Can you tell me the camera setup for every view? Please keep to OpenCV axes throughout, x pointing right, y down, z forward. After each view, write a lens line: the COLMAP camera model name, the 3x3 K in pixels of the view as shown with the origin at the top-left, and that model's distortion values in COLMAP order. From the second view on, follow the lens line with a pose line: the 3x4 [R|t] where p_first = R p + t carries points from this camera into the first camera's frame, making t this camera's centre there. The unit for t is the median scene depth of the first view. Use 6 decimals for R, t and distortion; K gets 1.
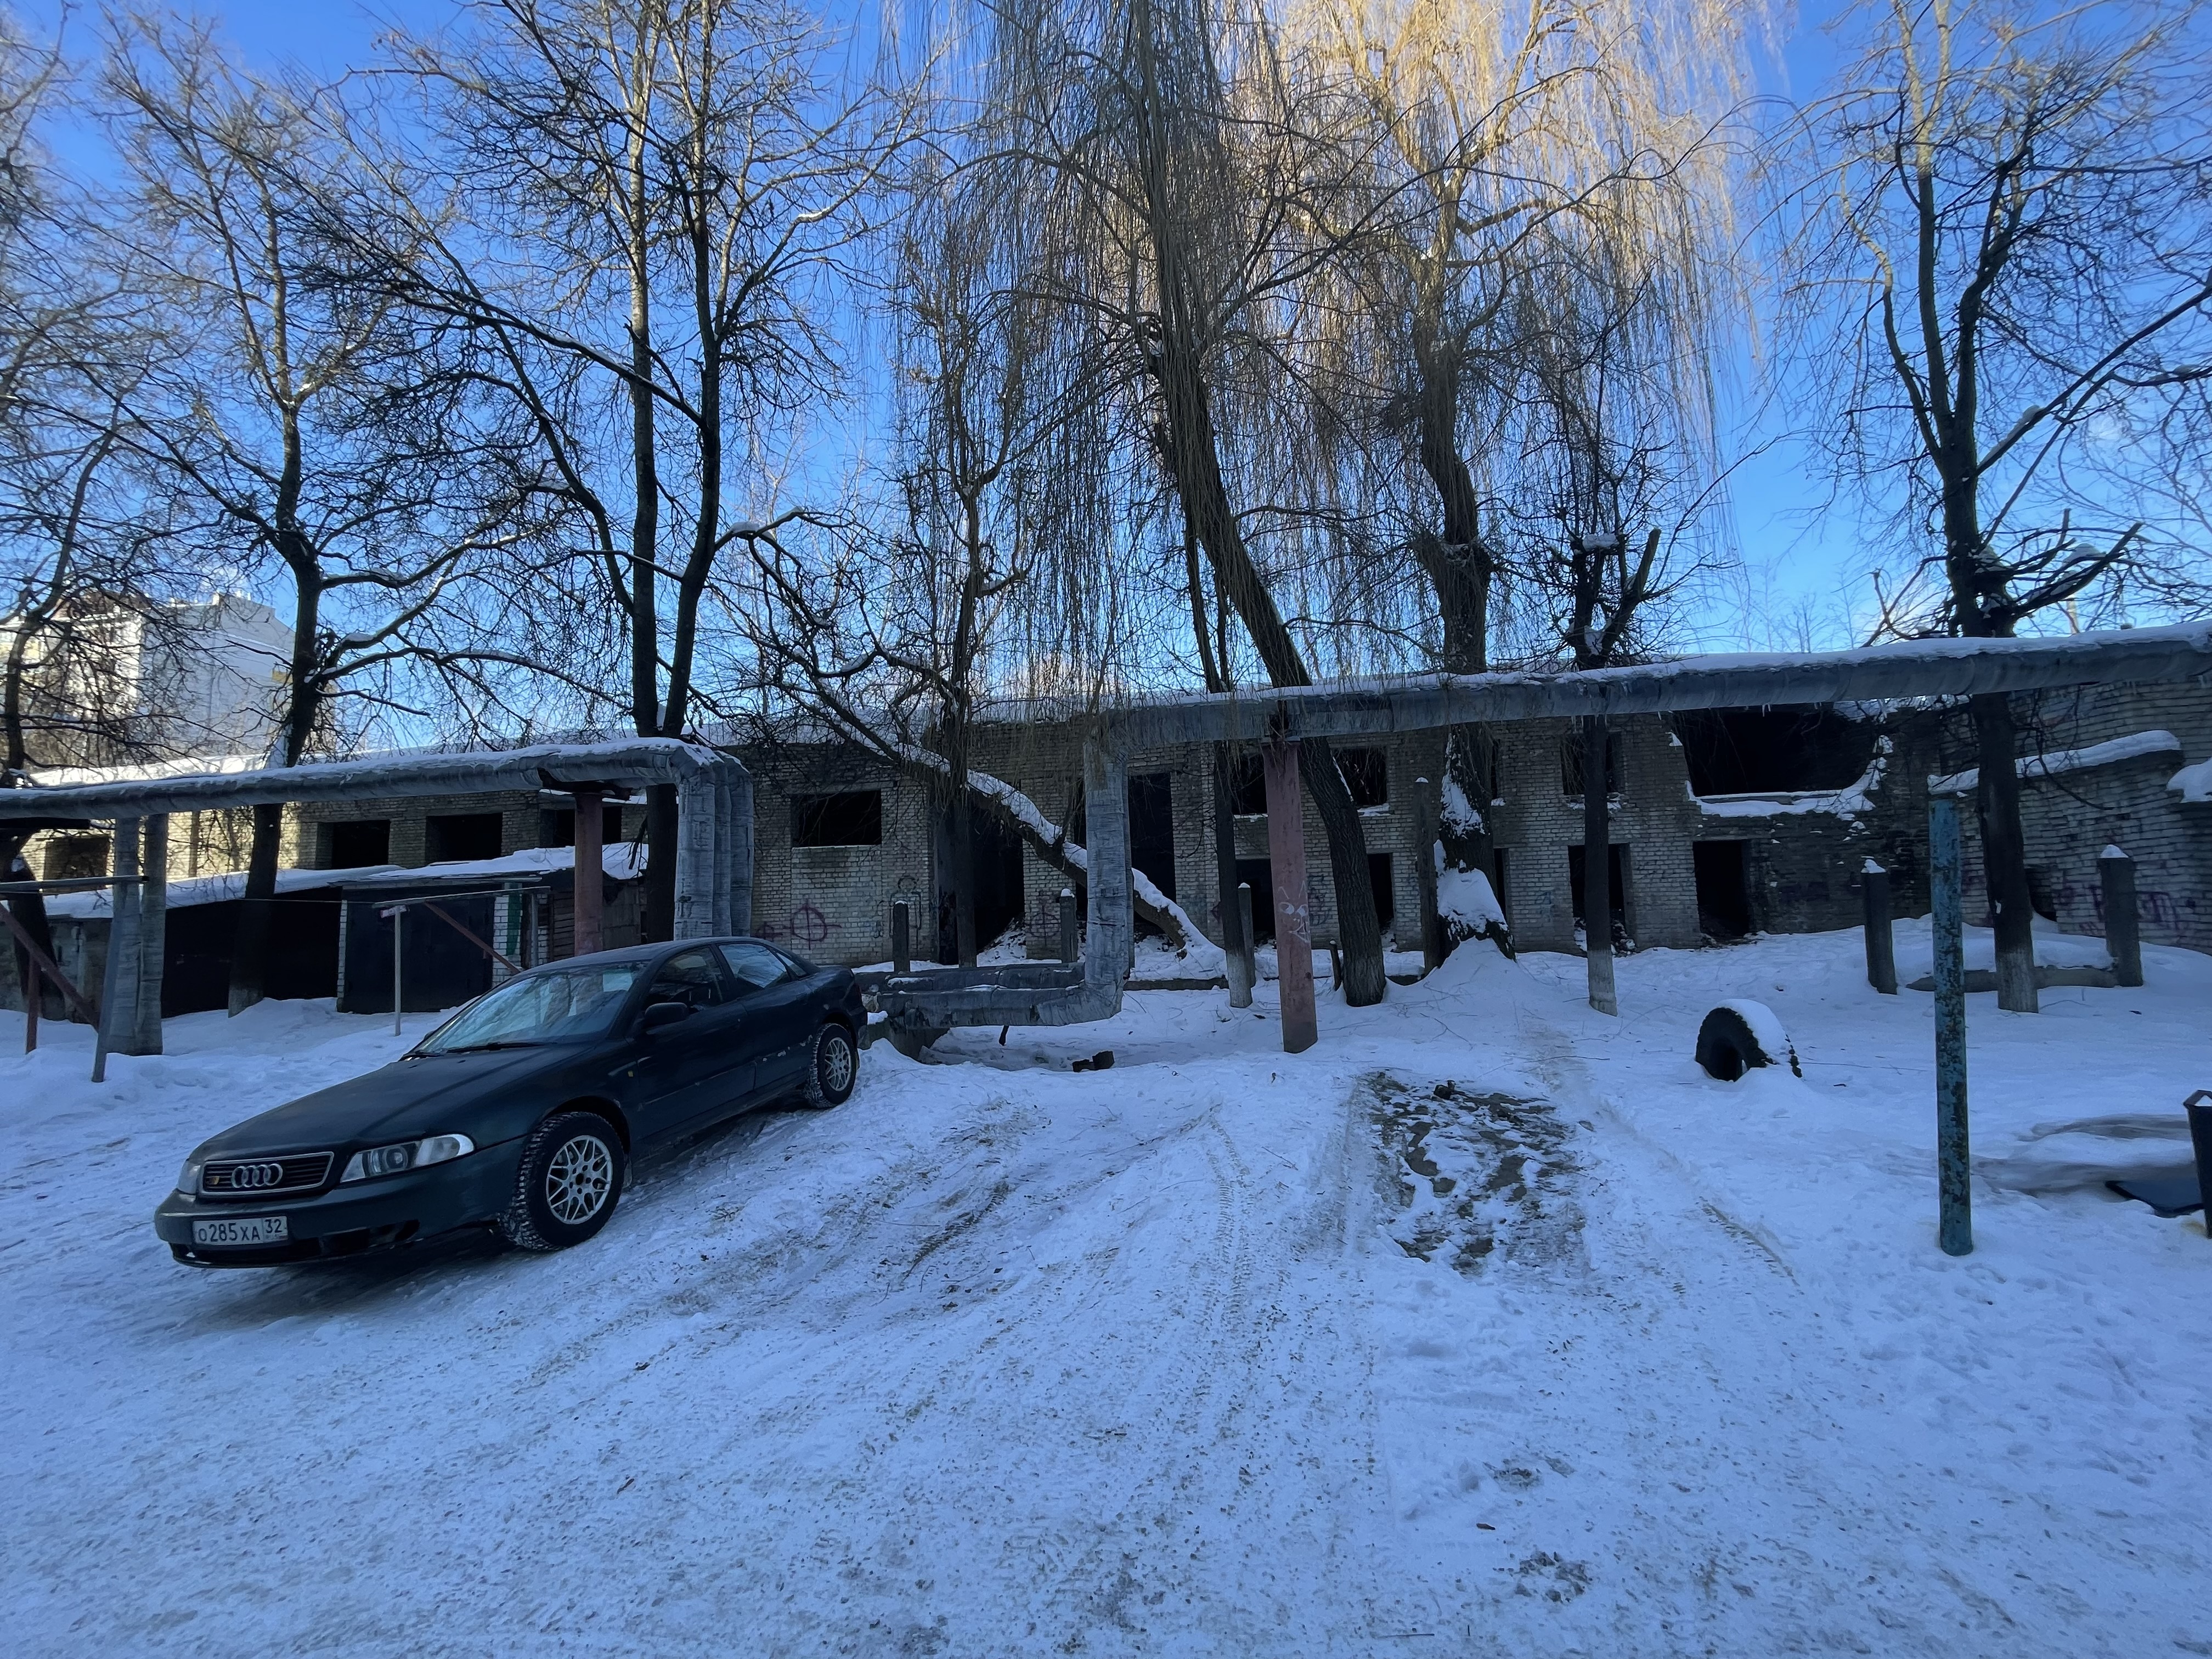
lens RADIAL K [[885.9, 0, 1107.5], [0, 885.9, 826.8], [0, 0, 1]] dist [-0.003060, -0.000318]
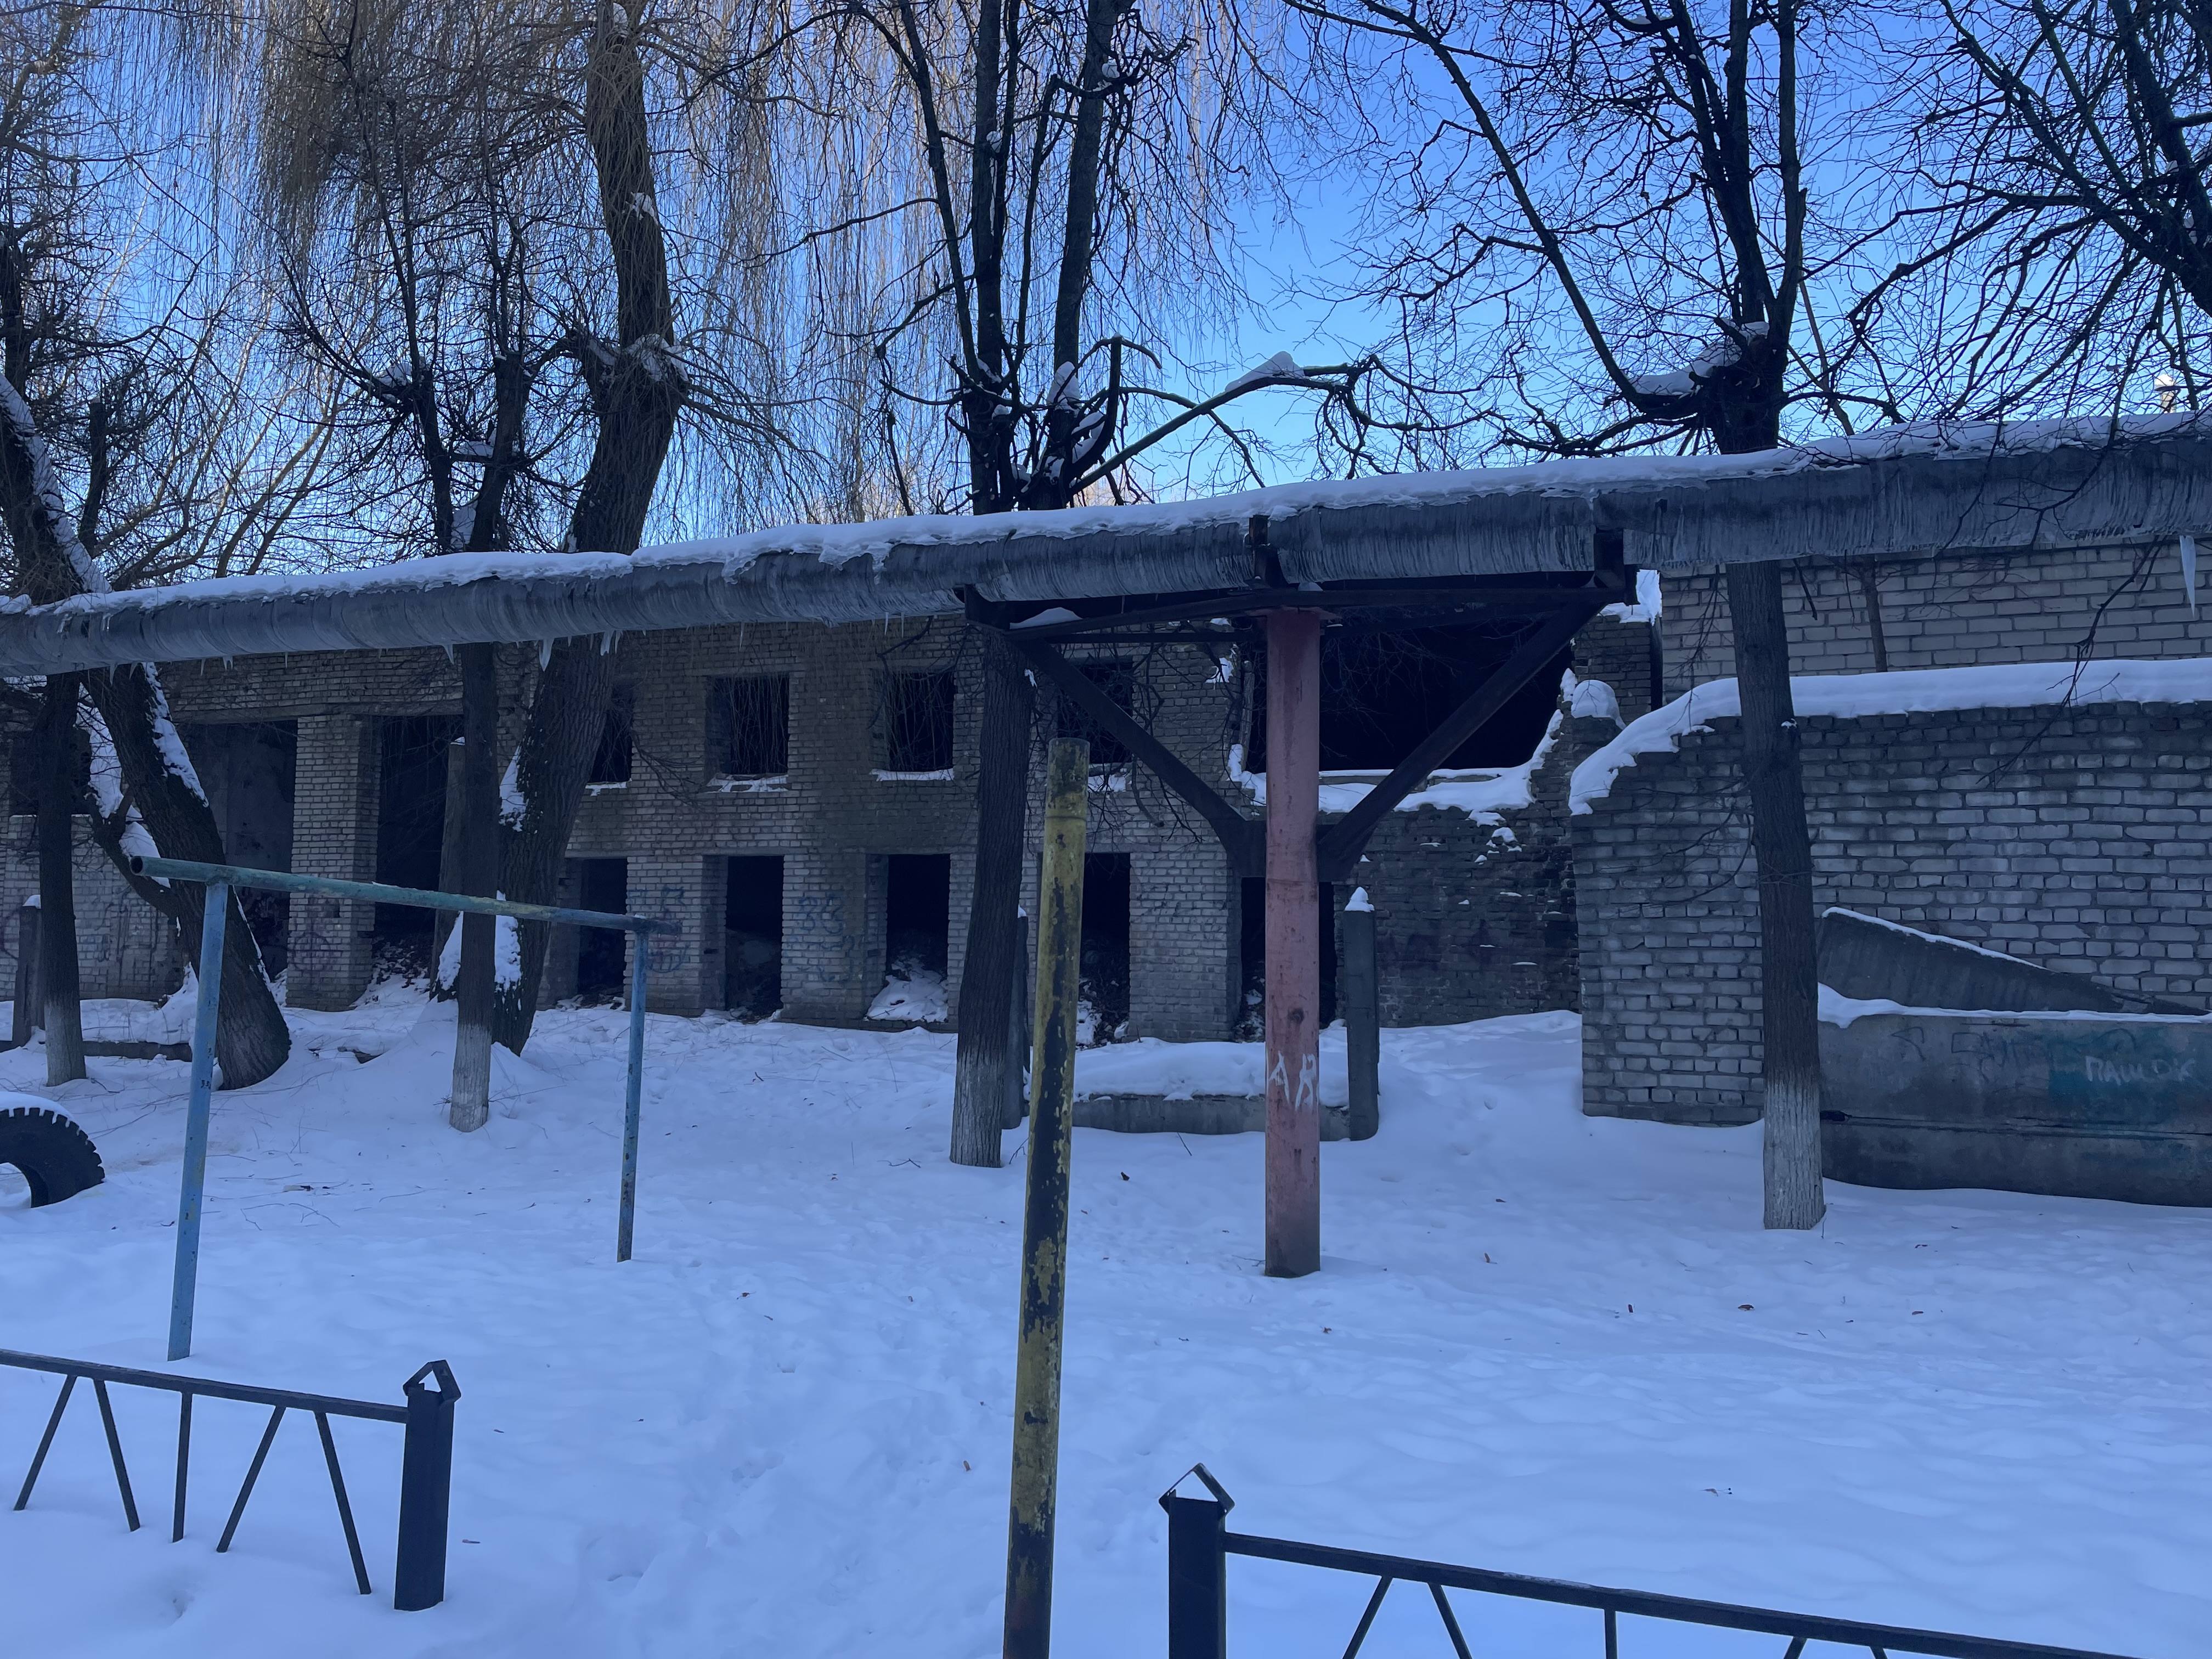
lens RADIAL K [[1655.3, 0, 1097.0], [0, 1655.3, 793.4], [0, 0, 1]] dist [0.094454, -0.116863]
pose [[0.979435, 0.027463, -0.199880, 0.808447], [-0.025621, 0.999602, 0.011795, -0.032493], [0.200124, -0.006432, 0.979749, -0.046836]]
